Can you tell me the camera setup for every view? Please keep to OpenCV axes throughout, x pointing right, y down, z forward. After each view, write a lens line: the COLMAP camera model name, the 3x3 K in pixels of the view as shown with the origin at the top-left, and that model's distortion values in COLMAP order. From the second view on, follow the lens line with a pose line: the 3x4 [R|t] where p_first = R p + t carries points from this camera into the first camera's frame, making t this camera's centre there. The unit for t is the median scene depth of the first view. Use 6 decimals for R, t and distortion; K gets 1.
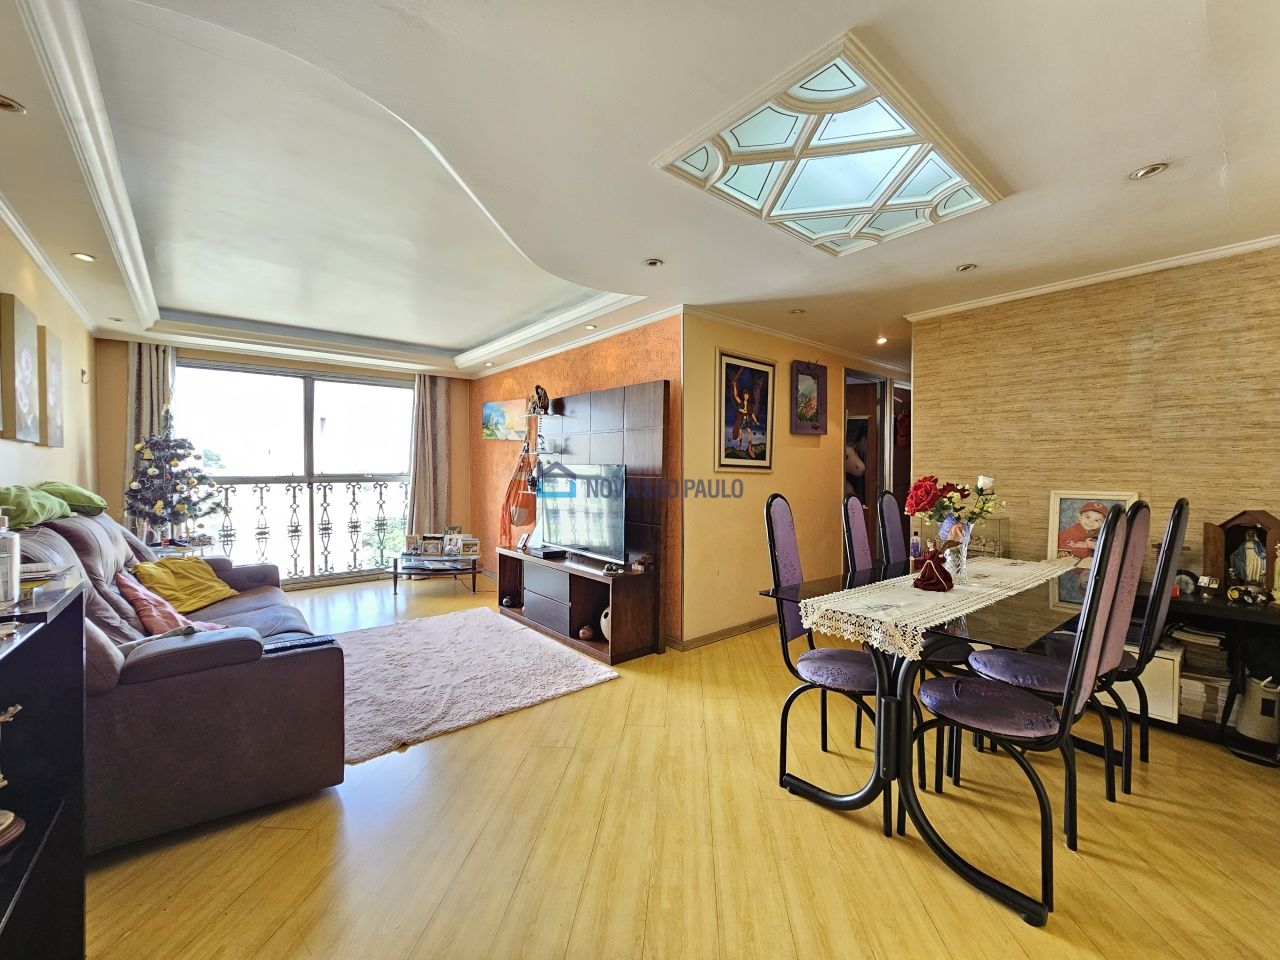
lens RADIAL K [[525.7, 0, 638.4], [0, 525.7, 478.2], [0, 0, 1]] dist [-0.000989, 0.000724]
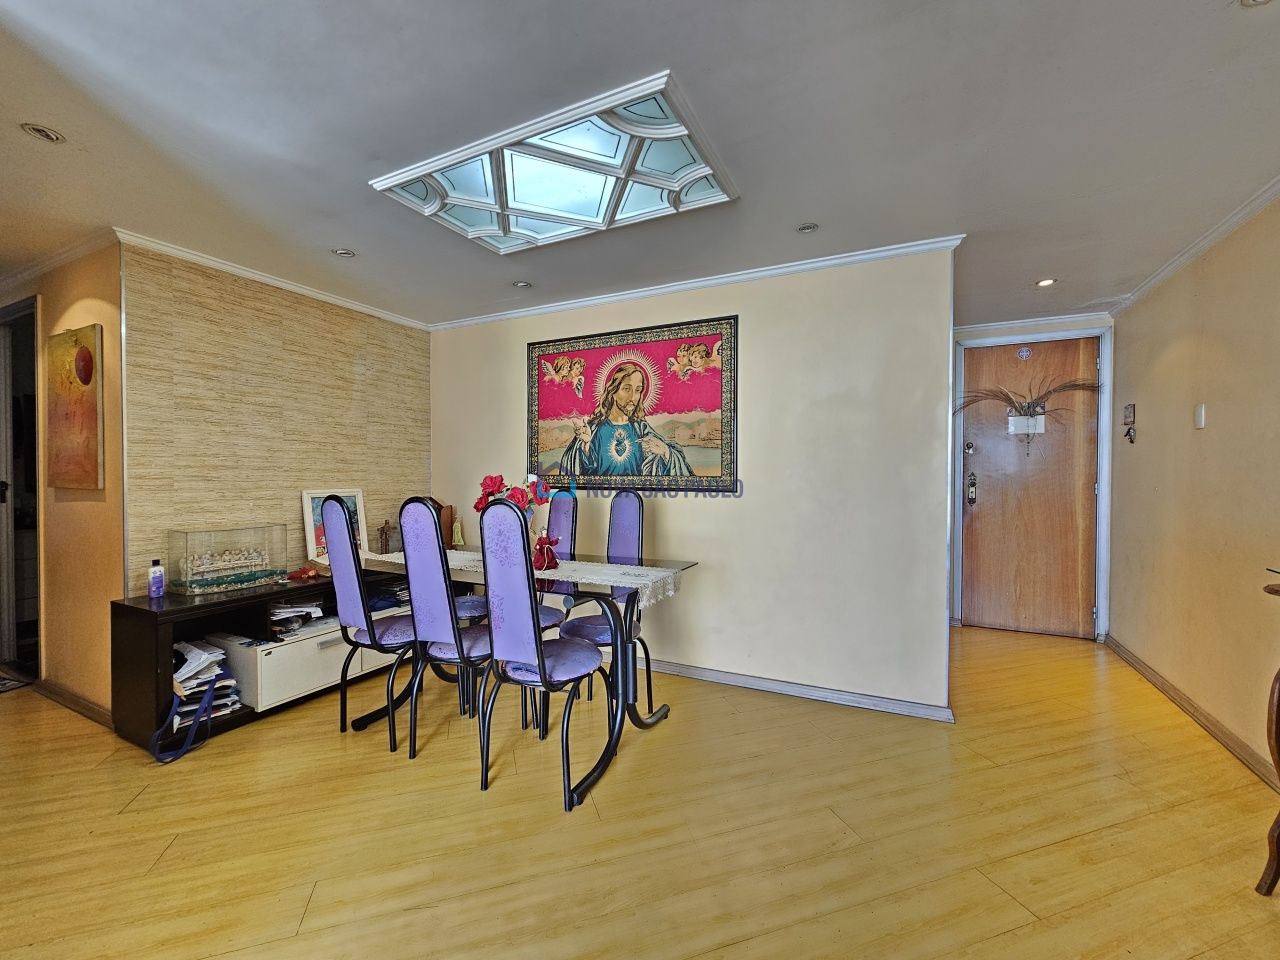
lens RADIAL K [[525.7, 0, 642.0], [0, 525.7, 480.7], [0, 0, 1]] dist [-0.000989, 0.000724]
pose [[-0.398219, -0.013027, 0.917198, -0.438634], [0.013738, 0.999702, 0.020163, -0.007445], [-0.917188, 0.020630, -0.397921, 0.881016]]
